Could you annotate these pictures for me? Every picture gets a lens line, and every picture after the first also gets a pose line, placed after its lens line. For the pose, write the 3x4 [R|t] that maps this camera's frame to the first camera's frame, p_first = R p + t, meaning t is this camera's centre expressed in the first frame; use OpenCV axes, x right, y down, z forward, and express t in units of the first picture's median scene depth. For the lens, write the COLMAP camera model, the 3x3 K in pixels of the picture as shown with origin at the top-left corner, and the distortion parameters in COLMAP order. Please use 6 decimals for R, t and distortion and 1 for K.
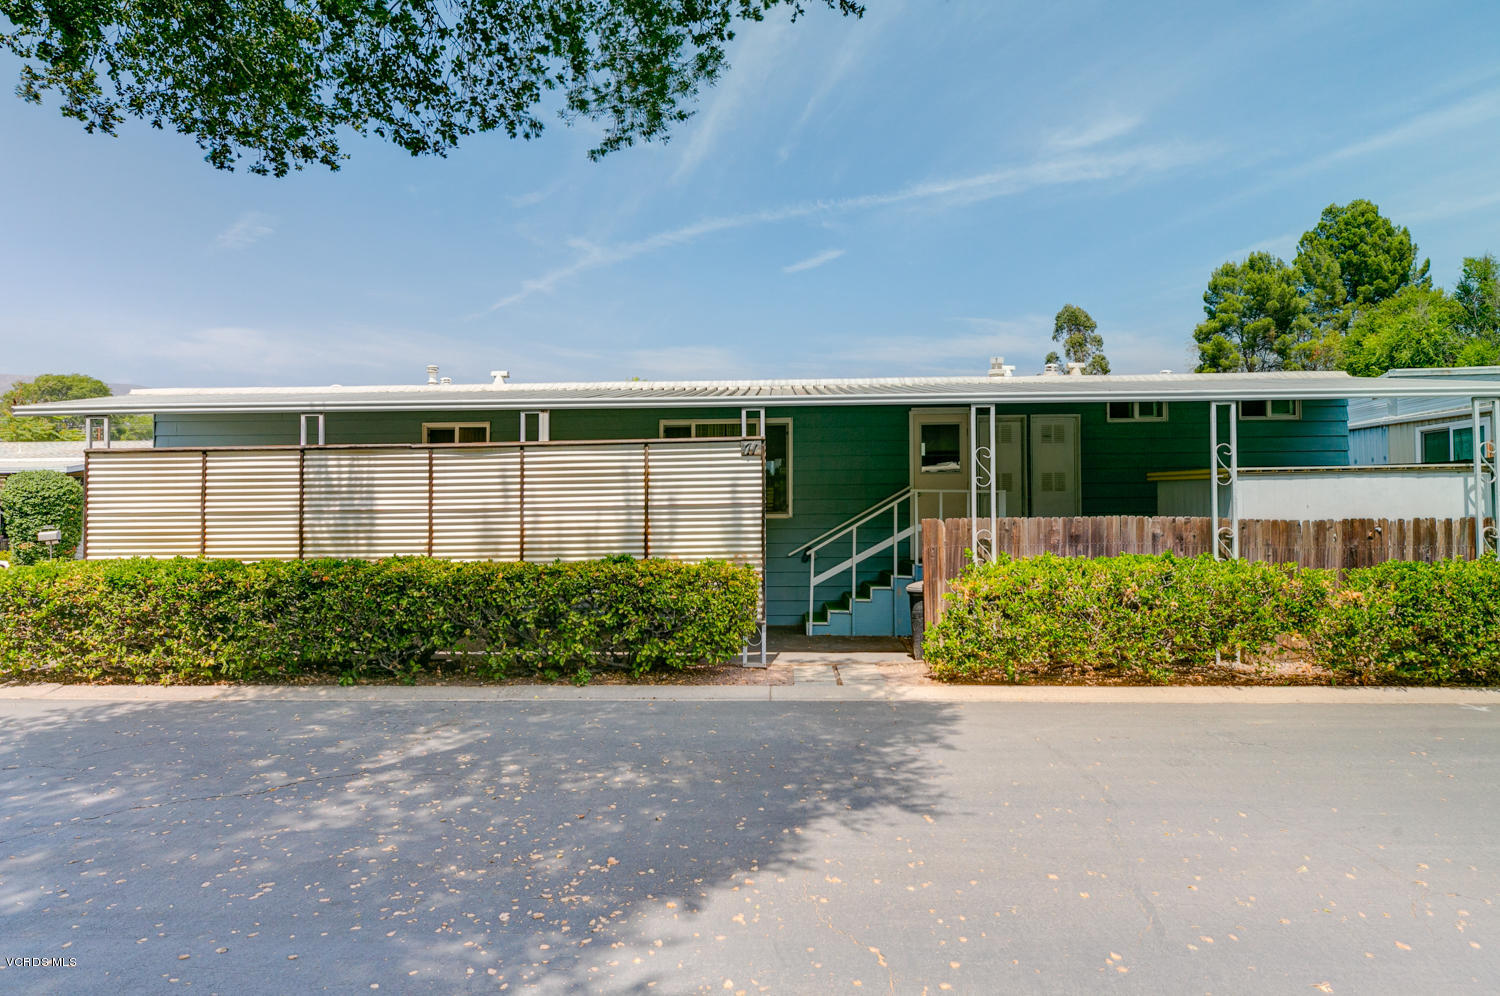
lens RADIAL K [[827.4, 0, 750.0], [0, 827.4, 498.0], [0, 0, 1]] dist [0.015761, -0.001058]
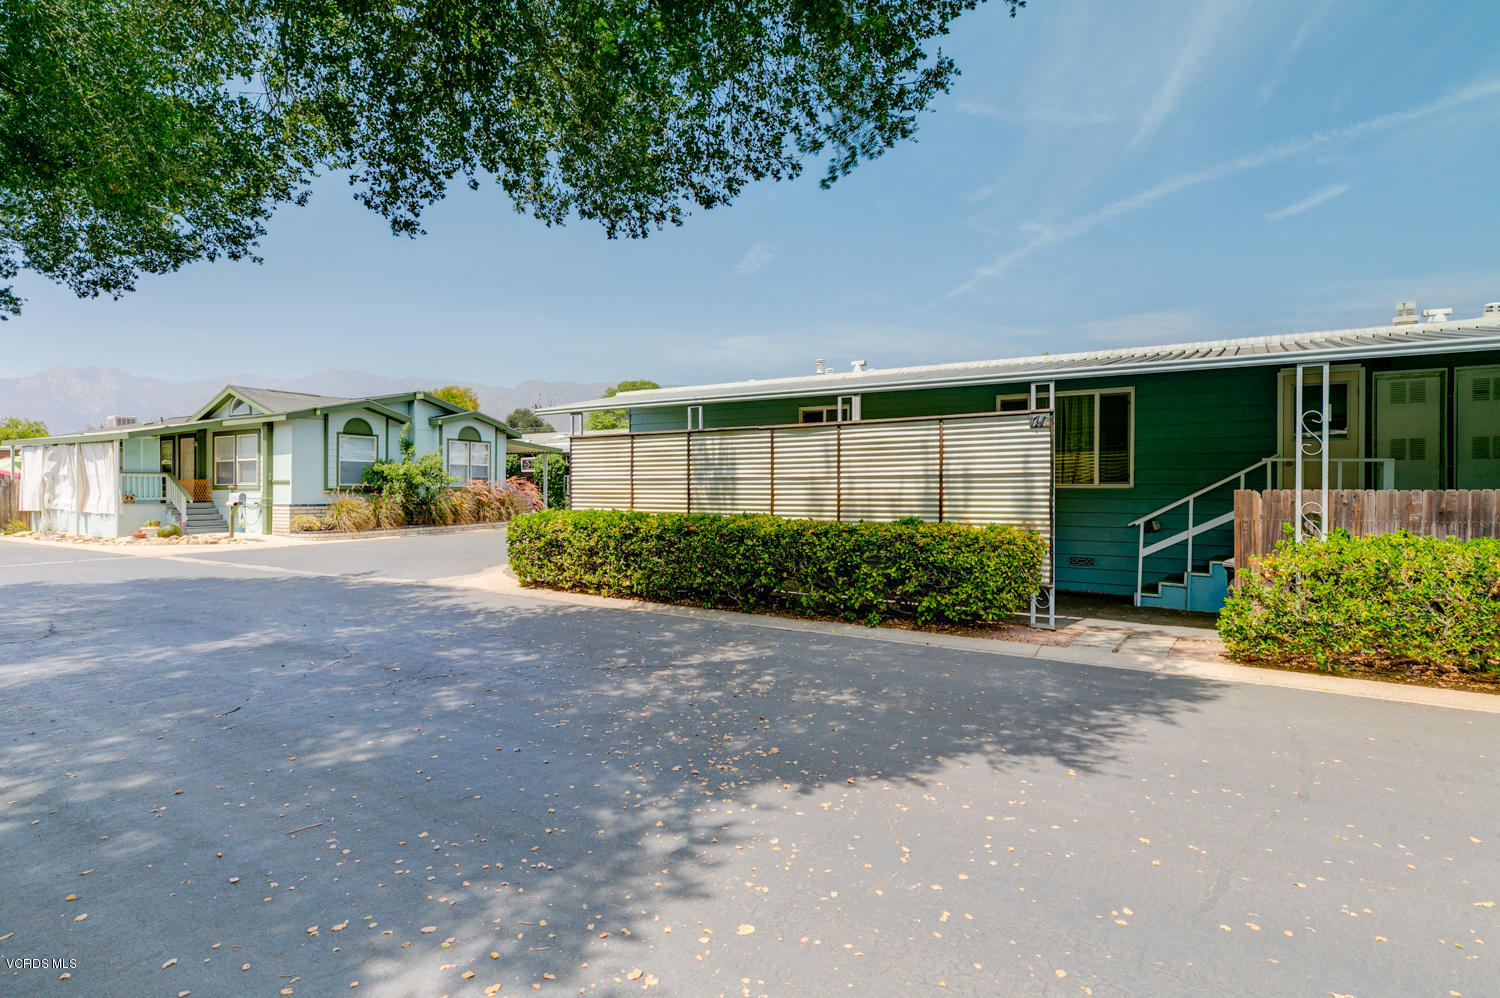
lens RADIAL K [[844.5, 0, 917.7], [0, 844.5, 492.6], [0, 0, 1]] dist [0.000318, 0.000211]
pose [[0.872430, 0.012044, -0.488591, 0.446654], [0.001120, 0.999644, 0.026641, 0.002922], [0.488738, -0.023790, 0.872106, -0.014785]]
